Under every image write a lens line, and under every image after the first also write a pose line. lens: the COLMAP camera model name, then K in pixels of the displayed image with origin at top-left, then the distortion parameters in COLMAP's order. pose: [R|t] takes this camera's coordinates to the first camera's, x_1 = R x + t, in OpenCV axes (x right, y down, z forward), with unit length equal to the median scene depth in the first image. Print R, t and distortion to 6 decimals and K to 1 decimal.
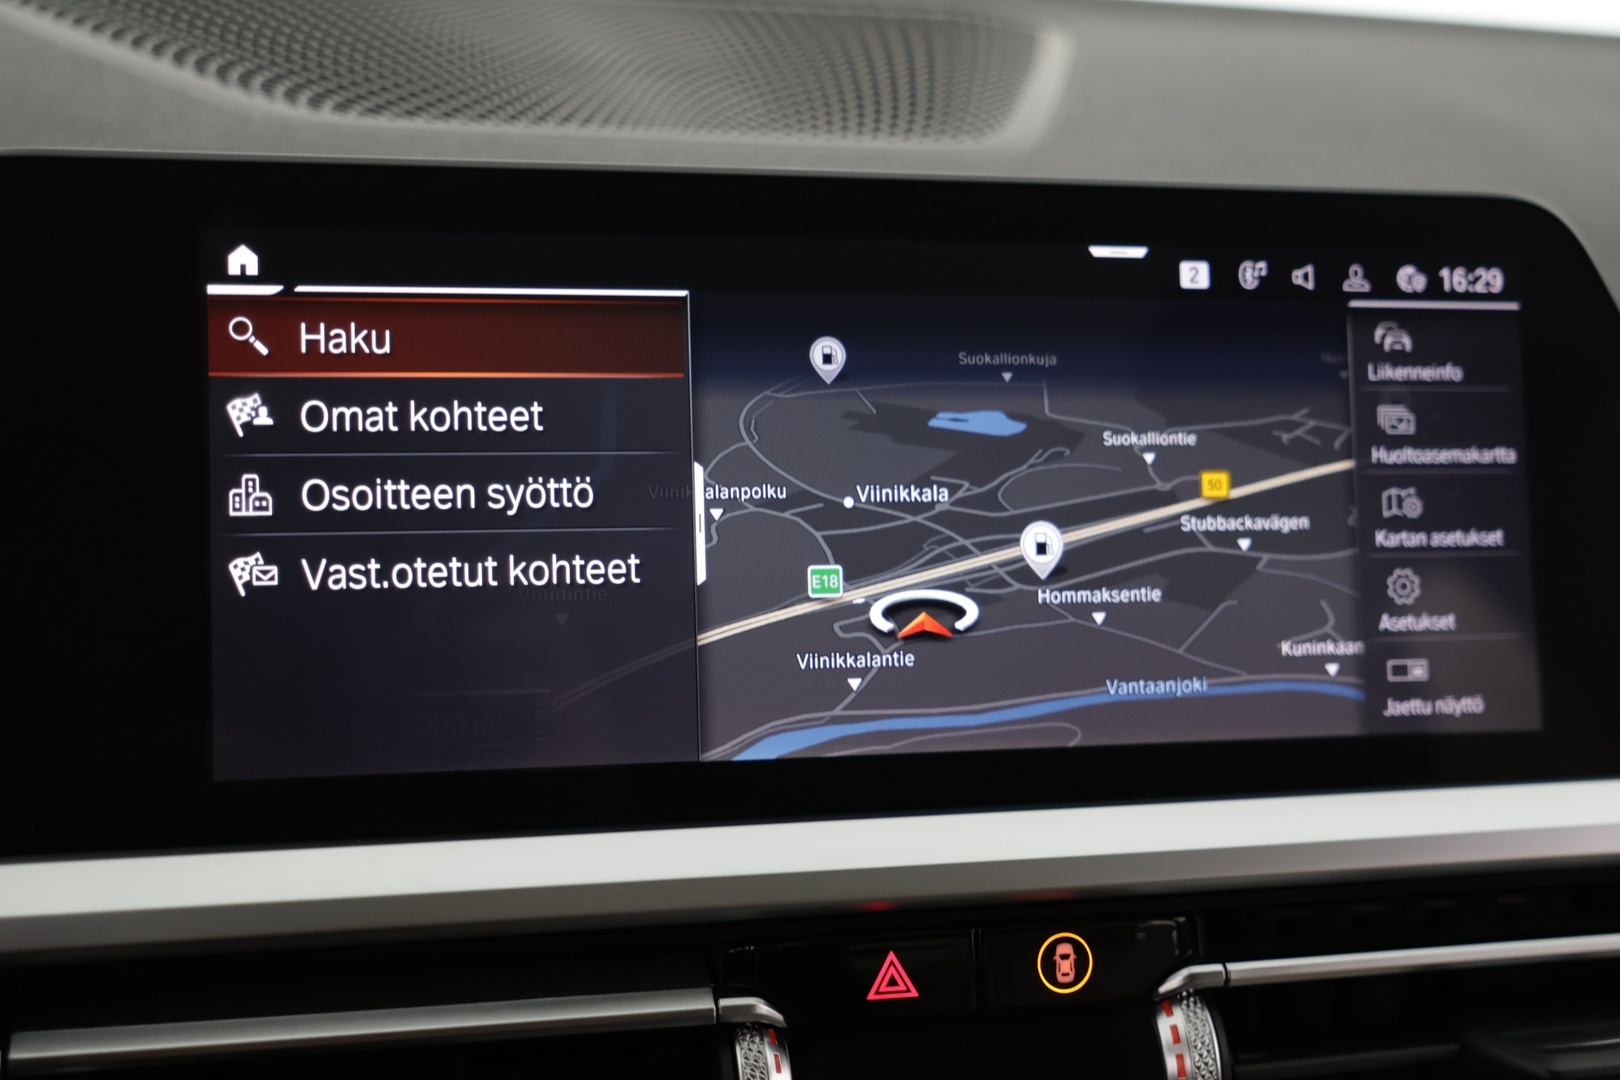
lens RADIAL K [[1984.0, 0, 810.0], [0, 1984.0, 540.0], [0, 0, 1]] dist [-0.012695, 0.077047]
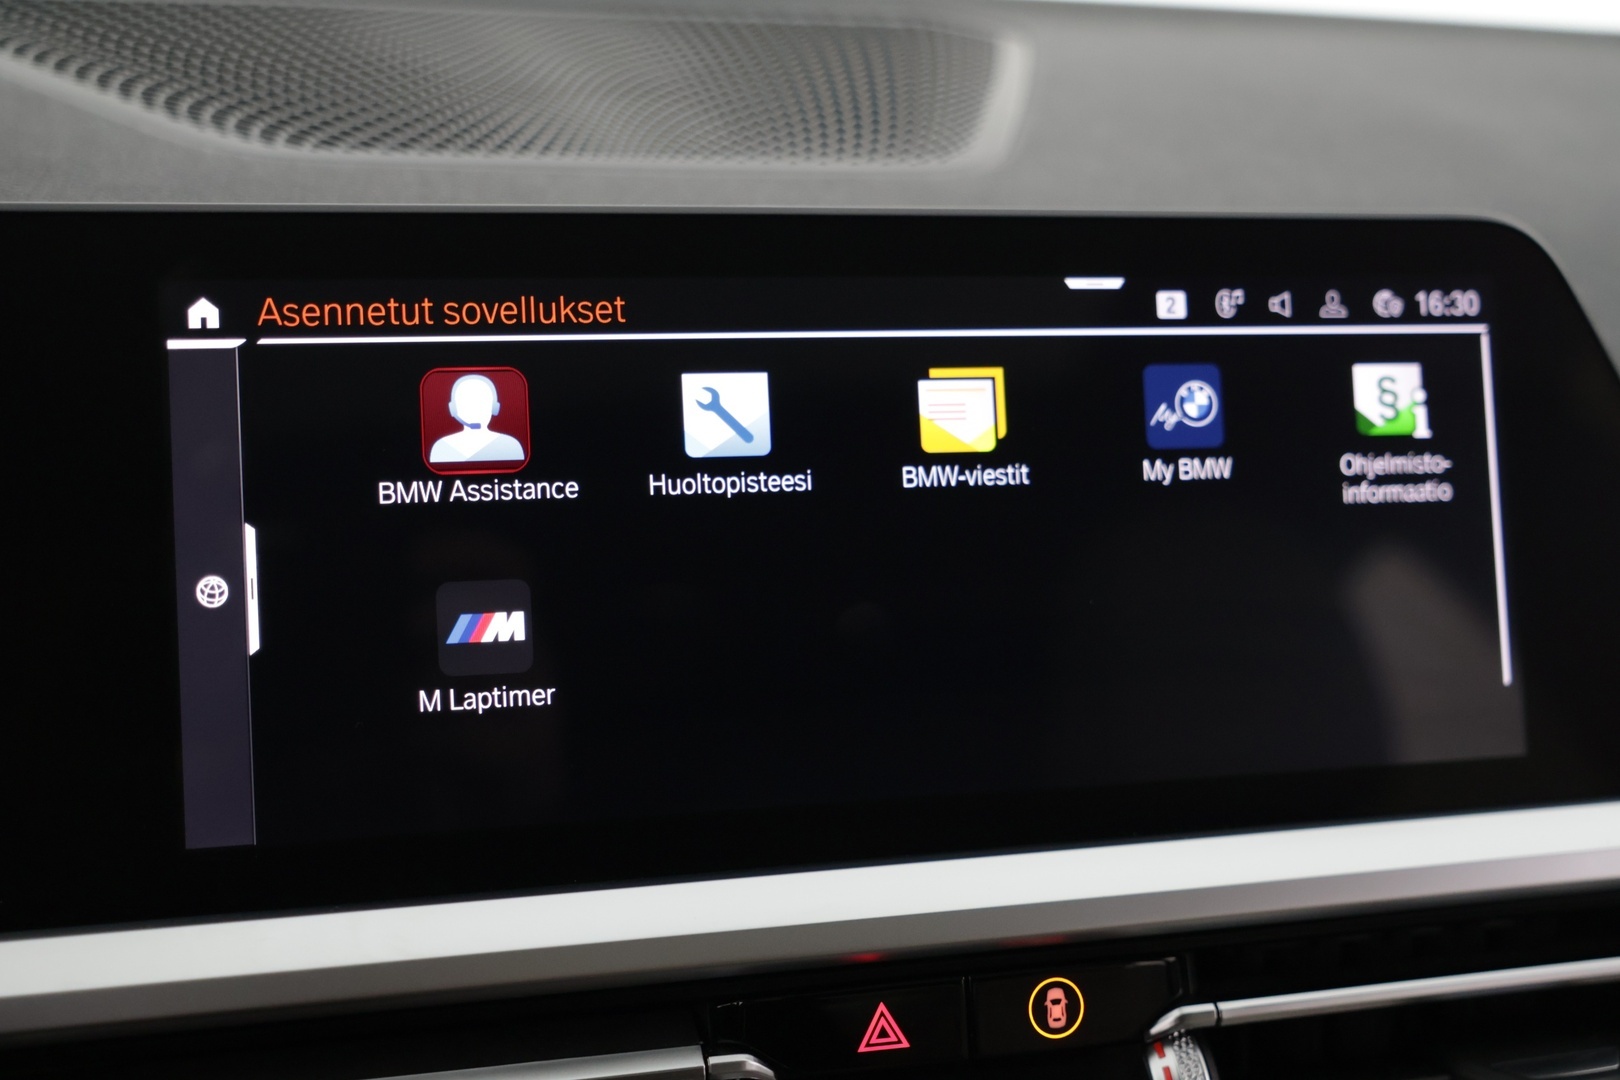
lens RADIAL K [[1984.0, 0, 810.0], [0, 1984.0, 540.0], [0, 0, 1]] dist [-0.012695, 0.077047]
pose [[0.999447, -0.020086, 0.026494, -0.014463], [0.019791, 0.999740, 0.011346, -0.031079], [-0.026715, -0.010815, 0.999585, 0.015637]]
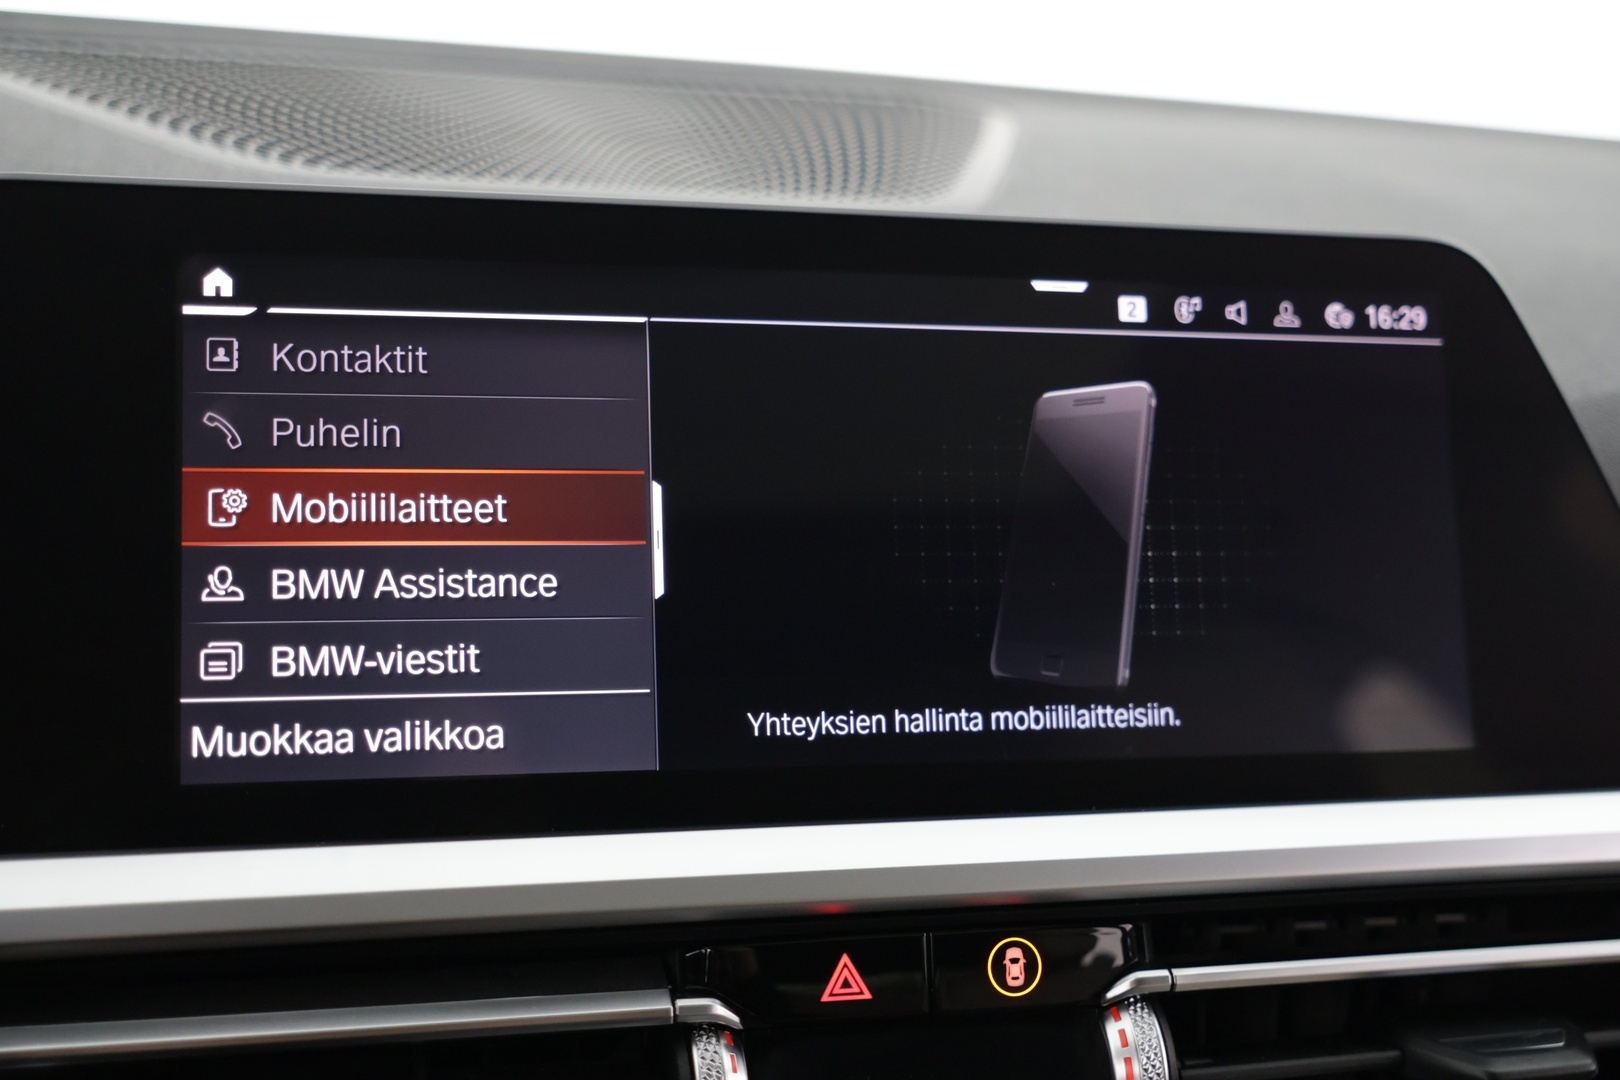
lens RADIAL K [[1984.0, 0, 810.0], [0, 1984.0, 540.0], [0, 0, 1]] dist [-0.012695, 0.077047]
pose [[0.999730, -0.001557, 0.023206, -0.000310], [0.003126, 0.997697, -0.067753, 0.057560], [-0.023047, 0.067807, 0.997432, -0.029836]]
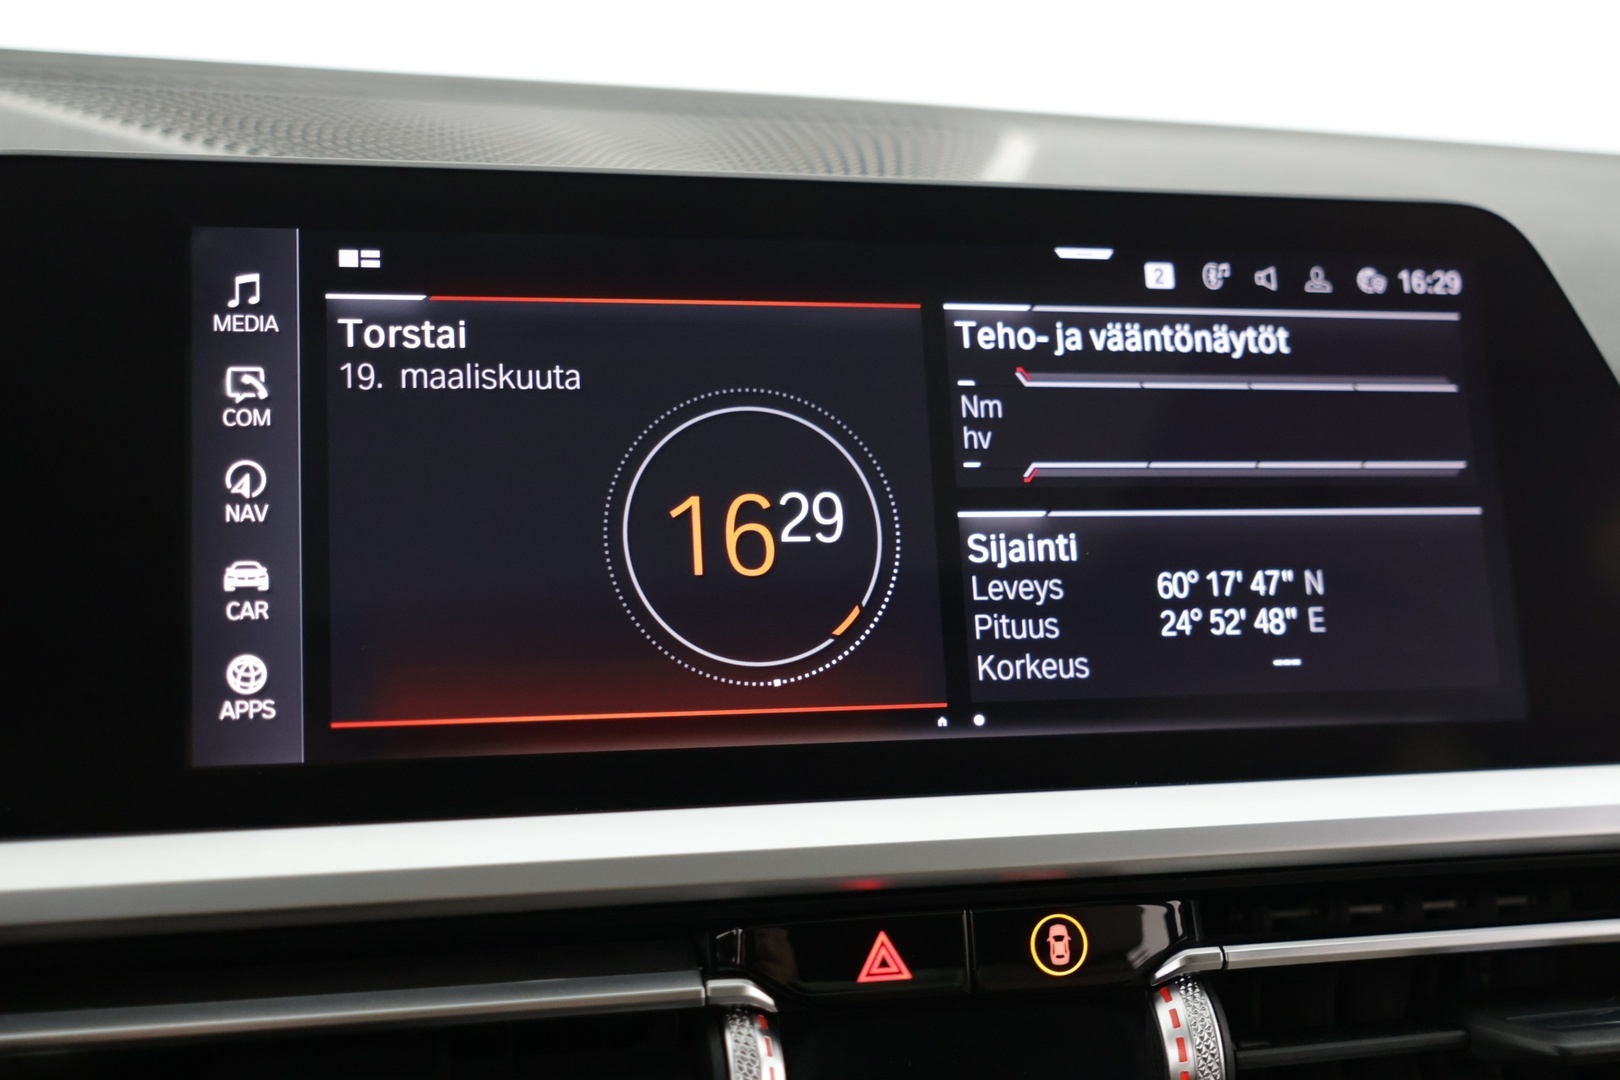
lens RADIAL K [[1984.0, 0, 810.0], [0, 1984.0, 540.0], [0, 0, 1]] dist [-0.012695, 0.077047]
pose [[0.999660, -0.024166, 0.009747, 0.000472], [0.025146, 0.992728, -0.117727, 0.116609], [-0.006832, 0.117932, 0.992998, 0.001838]]
